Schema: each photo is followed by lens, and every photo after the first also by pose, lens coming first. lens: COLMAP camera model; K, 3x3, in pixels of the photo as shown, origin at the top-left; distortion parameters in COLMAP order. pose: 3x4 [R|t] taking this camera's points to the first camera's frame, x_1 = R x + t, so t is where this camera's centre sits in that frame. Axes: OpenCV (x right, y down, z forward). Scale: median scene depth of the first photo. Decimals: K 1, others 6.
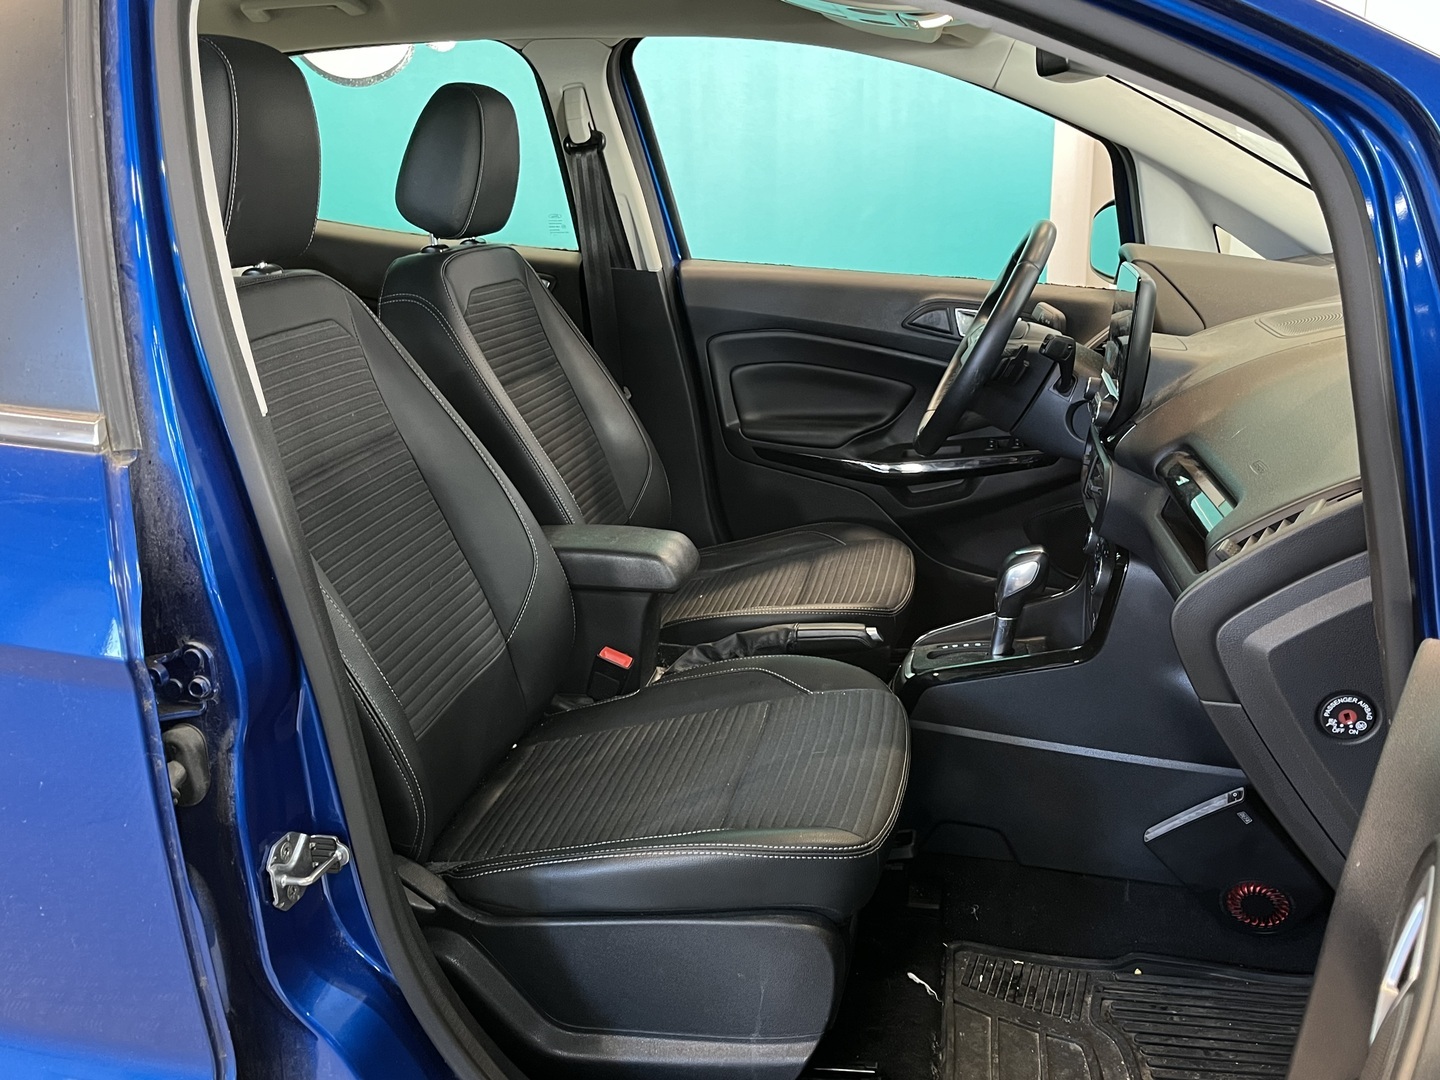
lens RADIAL K [[1266.5, 0, 720.0], [0, 1266.5, 540.0], [0, 0, 1]] dist [-0.000699, -0.118489]
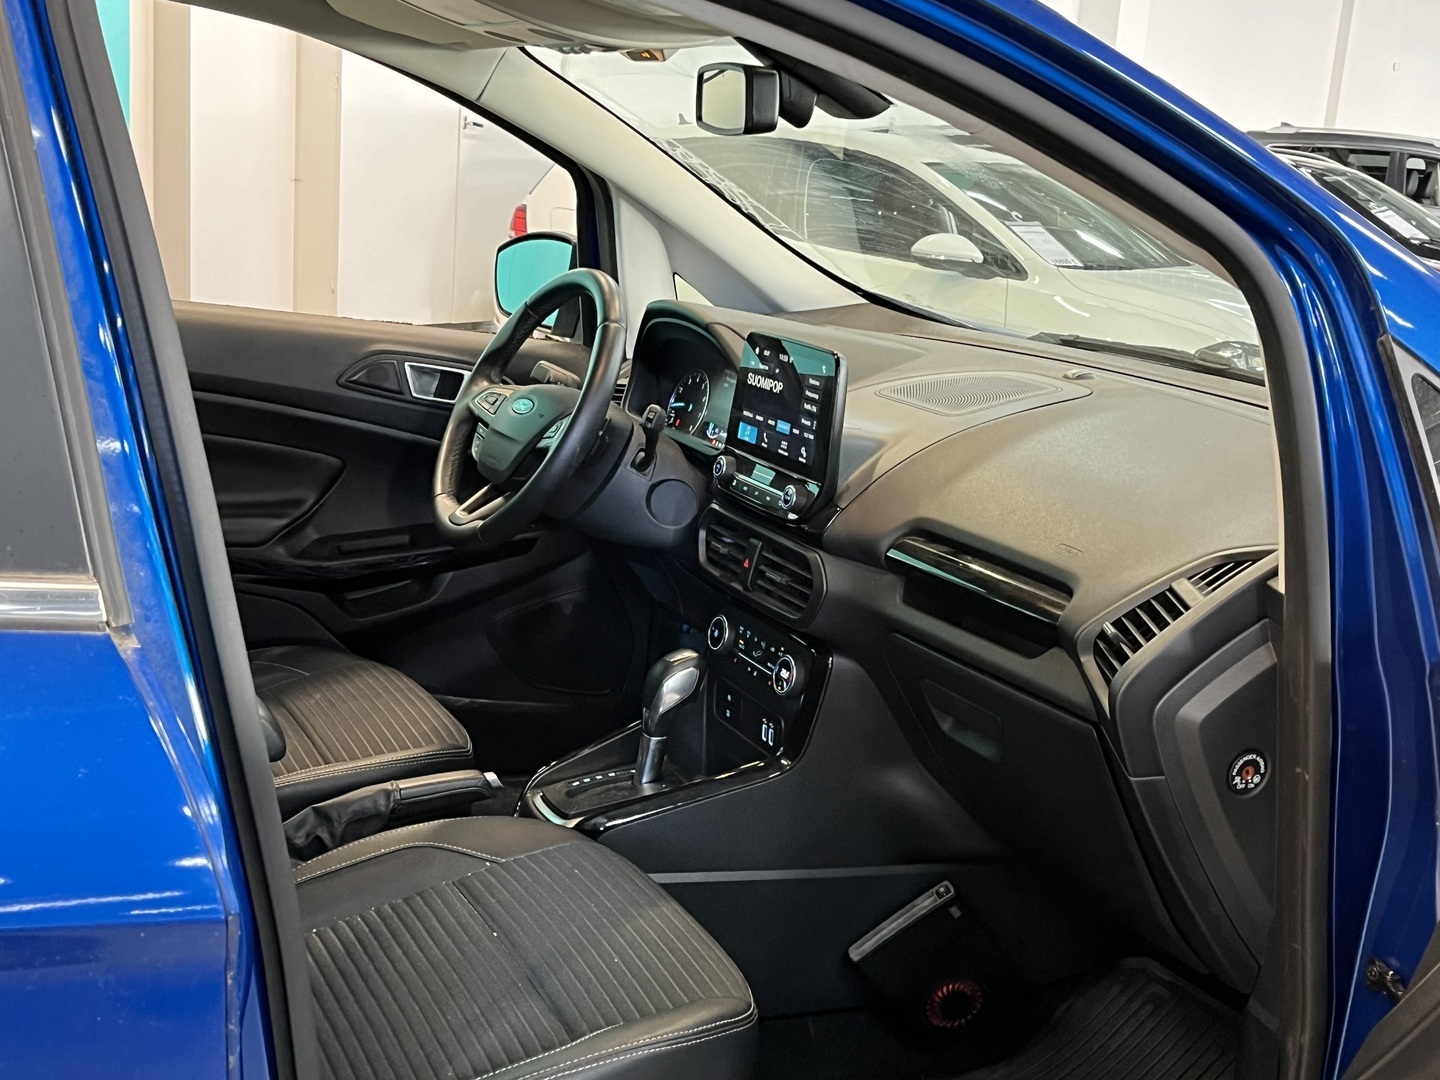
lens RADIAL K [[1789.8, 0, 720.0], [0, 1789.8, 540.0], [0, 0, 1]] dist [0.020949, -0.015729]
pose [[0.784719, -0.053436, 0.617544, -0.487738], [0.087191, 0.995887, -0.024621, -0.038558], [-0.613689, 0.073165, 0.786151, 0.013162]]
